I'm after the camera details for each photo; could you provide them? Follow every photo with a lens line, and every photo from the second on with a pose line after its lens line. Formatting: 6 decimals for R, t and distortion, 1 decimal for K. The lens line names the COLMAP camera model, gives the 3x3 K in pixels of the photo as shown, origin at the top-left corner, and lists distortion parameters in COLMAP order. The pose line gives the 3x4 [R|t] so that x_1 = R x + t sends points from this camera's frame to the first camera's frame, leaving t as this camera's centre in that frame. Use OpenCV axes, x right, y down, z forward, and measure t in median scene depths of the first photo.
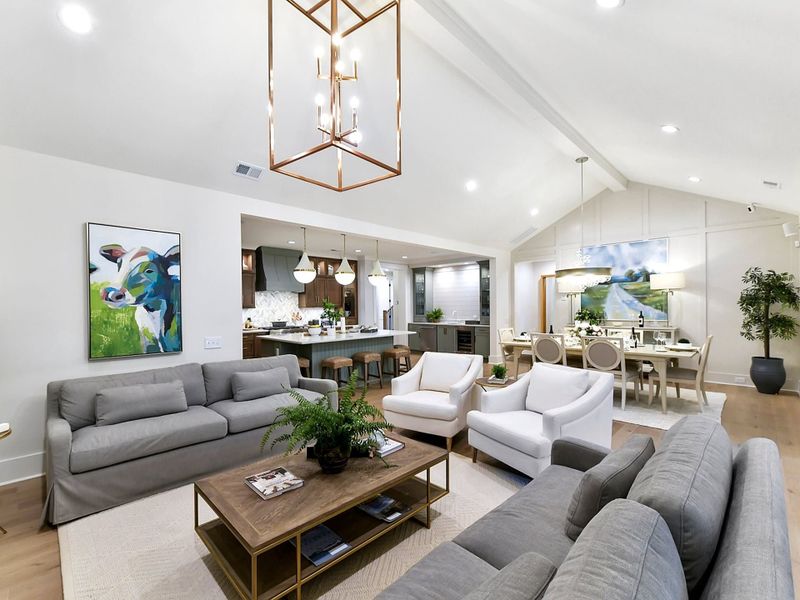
lens RADIAL K [[362.2, 0, 407.1], [0, 362.2, 304.8], [0, 0, 1]] dist [0.012399, 0.000362]
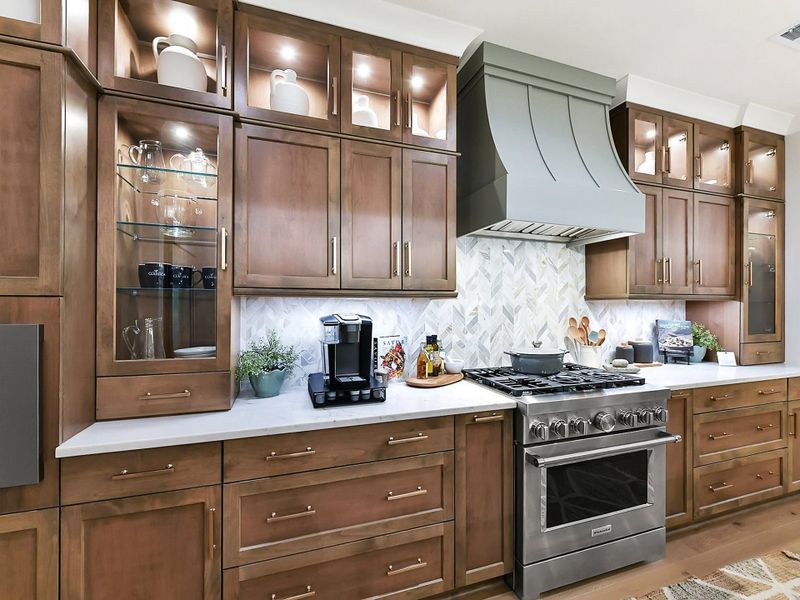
lens RADIAL K [[362.2, 0, 397.7], [0, 362.2, 294.1], [0, 0, 1]] dist [0.012399, 0.000362]
pose [[0.897307, 0.014252, -0.441176, -0.326173], [-0.011043, 0.999891, 0.009840, 0.002295], [0.441268, -0.003957, 0.897367, 0.717630]]
